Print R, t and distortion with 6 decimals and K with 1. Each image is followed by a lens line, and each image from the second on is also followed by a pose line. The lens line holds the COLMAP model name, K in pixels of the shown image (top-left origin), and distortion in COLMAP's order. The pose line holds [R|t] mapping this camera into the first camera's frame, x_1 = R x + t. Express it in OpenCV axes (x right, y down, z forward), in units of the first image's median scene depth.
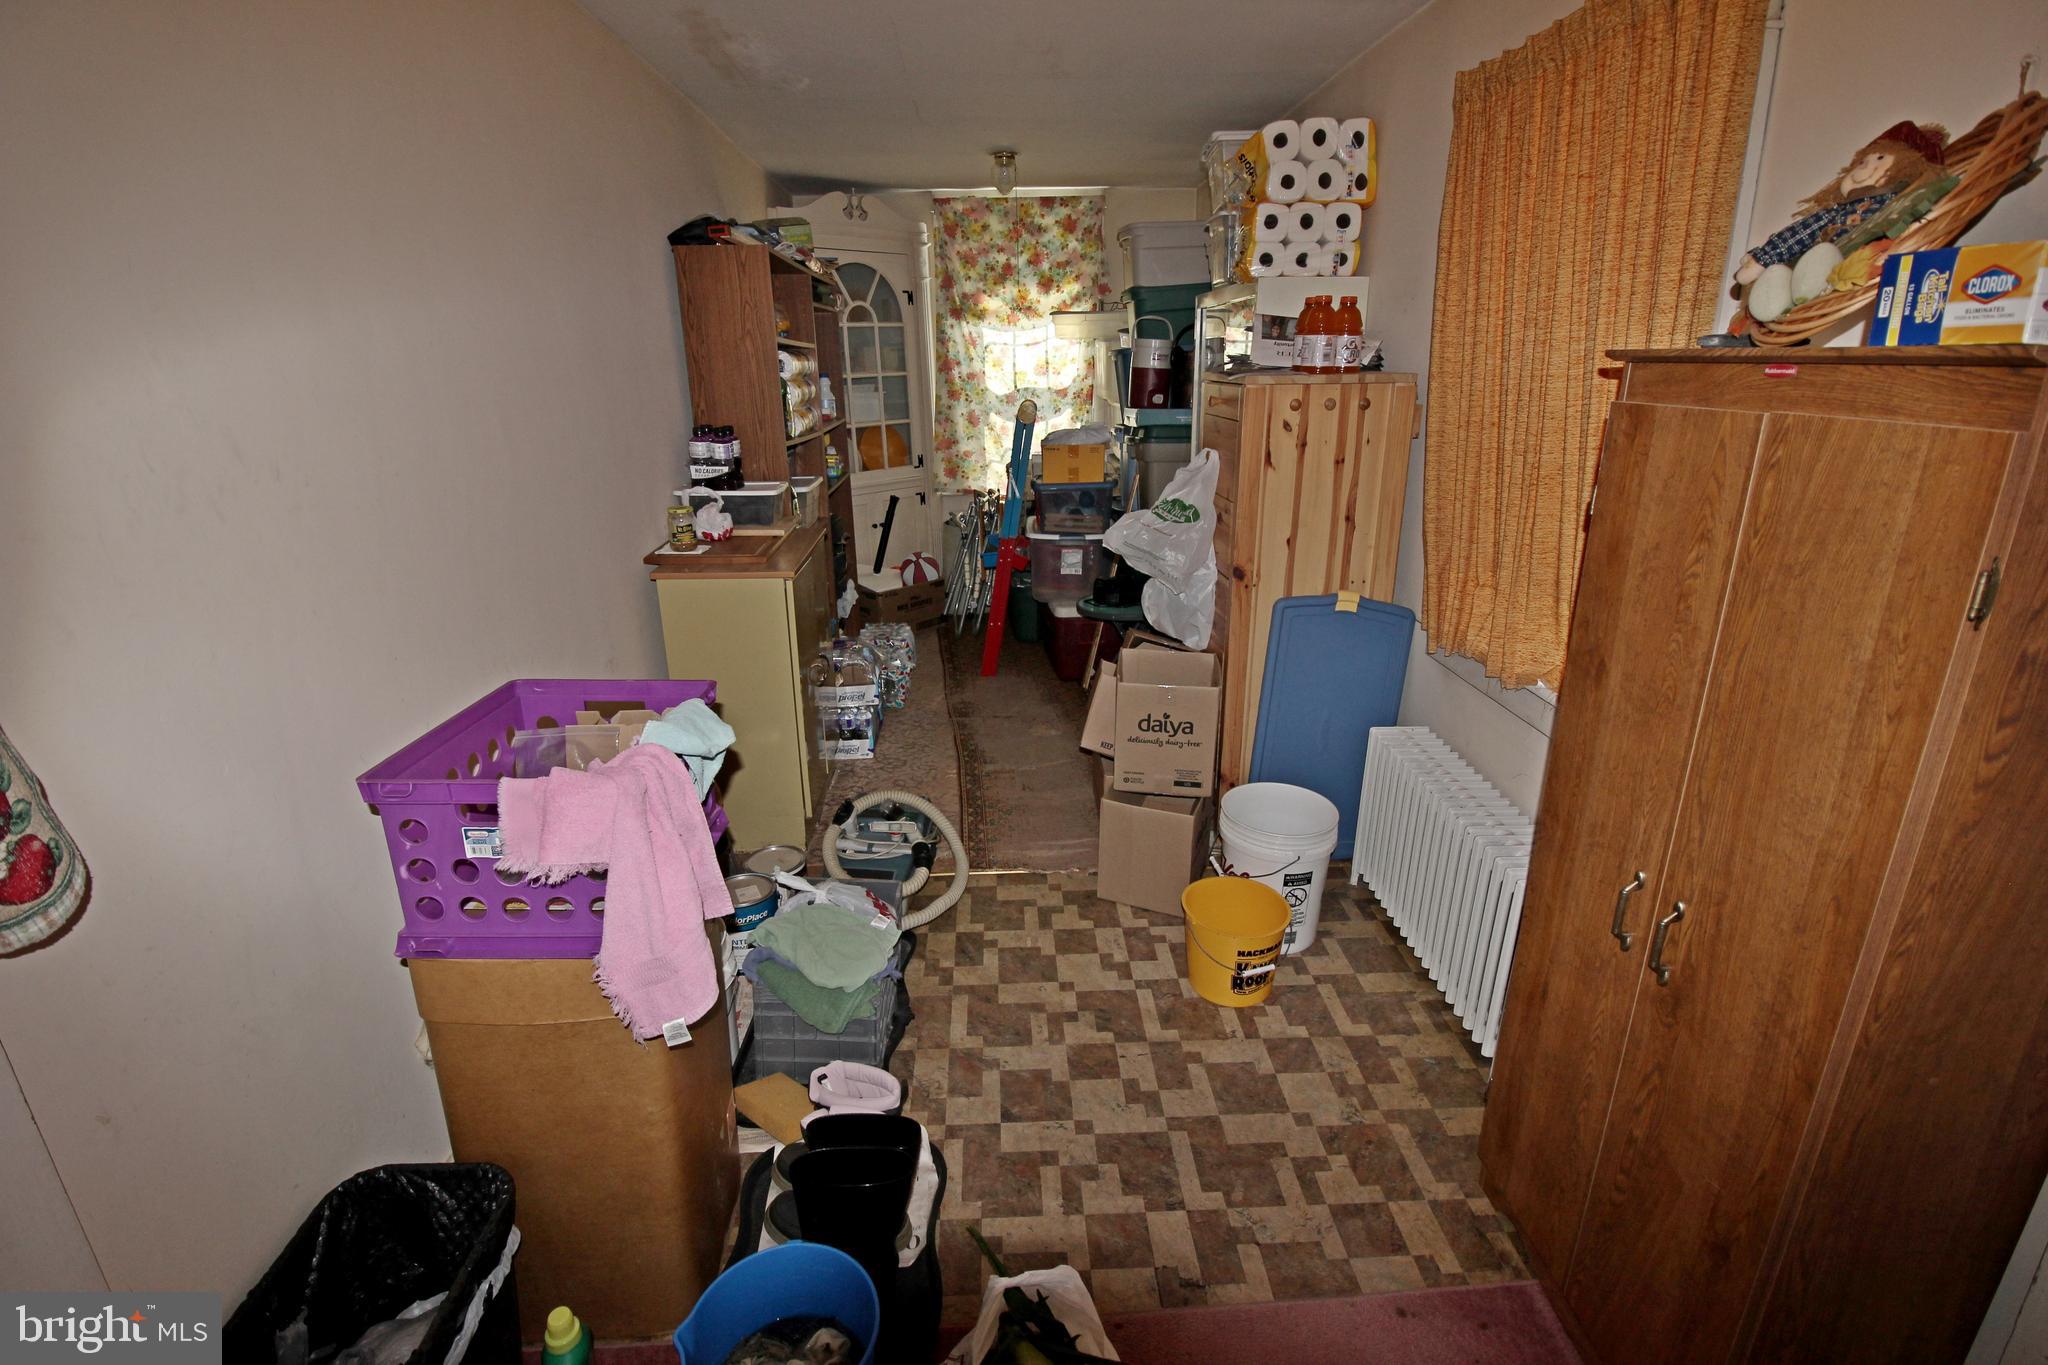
lens RADIAL K [[980.8, 0, 1023.0], [0, 980.8, 683.9], [0, 0, 1]] dist [-0.000635, -0.000218]
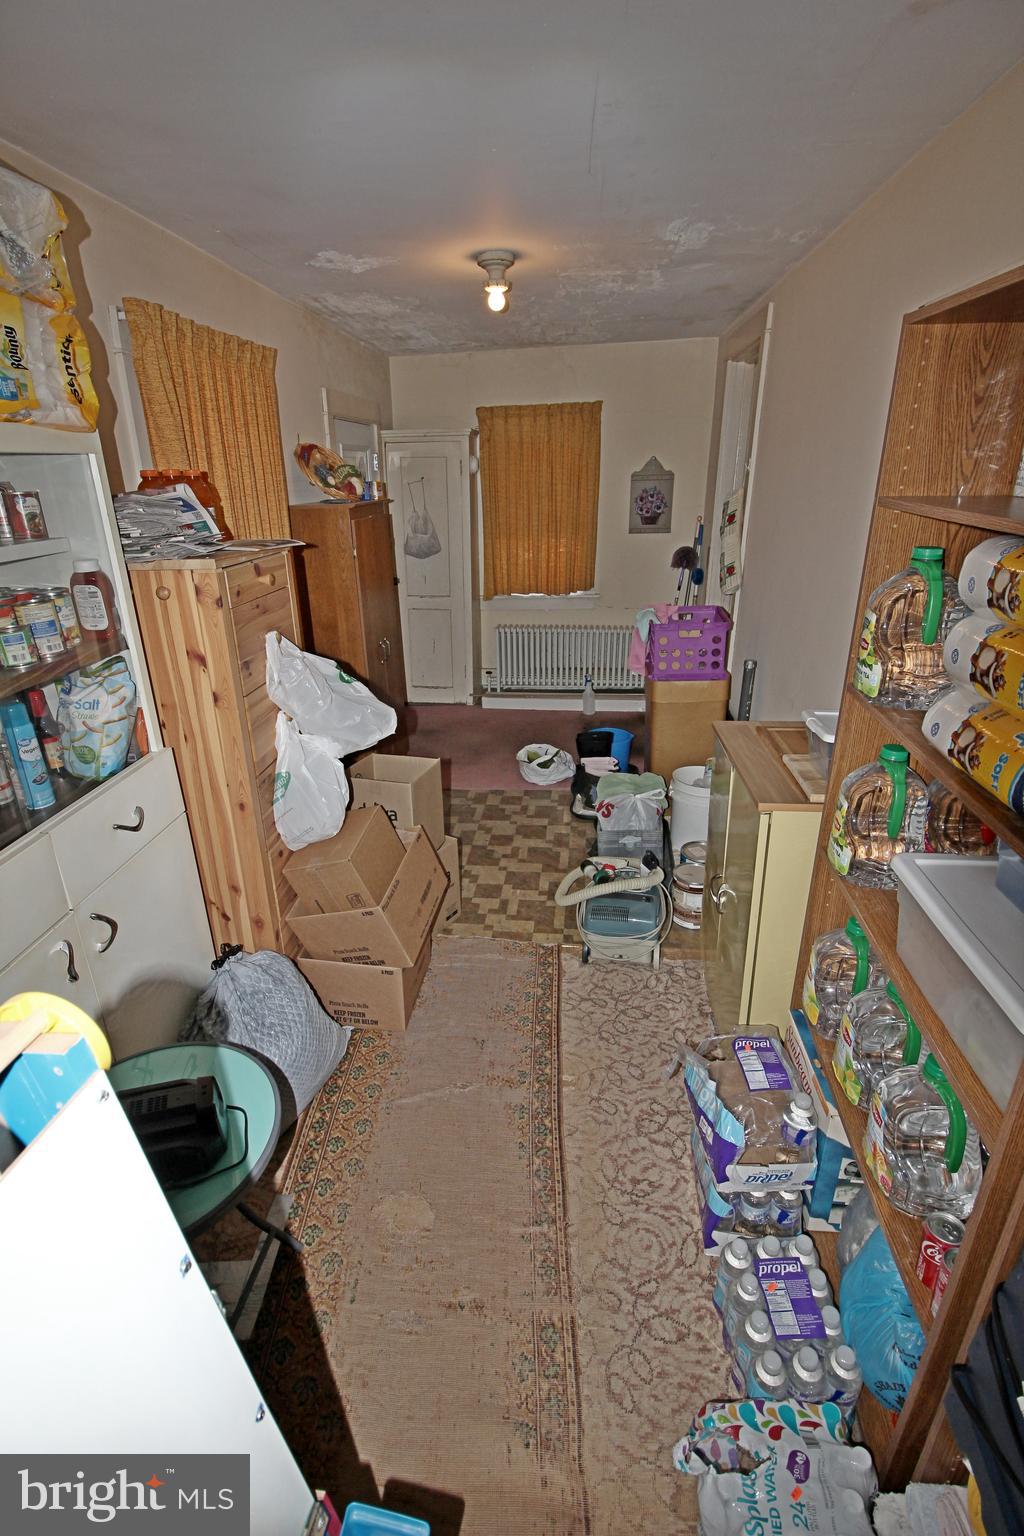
lens RADIAL K [[735.6, 0, 511.4], [0, 735.6, 766.9], [0, 0, 1]] dist [-0.000635, -0.000218]
pose [[-0.990133, -0.042466, 0.133543, -0.142356], [0.056353, 0.751864, 0.656905, -0.711115], [-0.128302, 0.657949, -0.742052, 1.897370]]
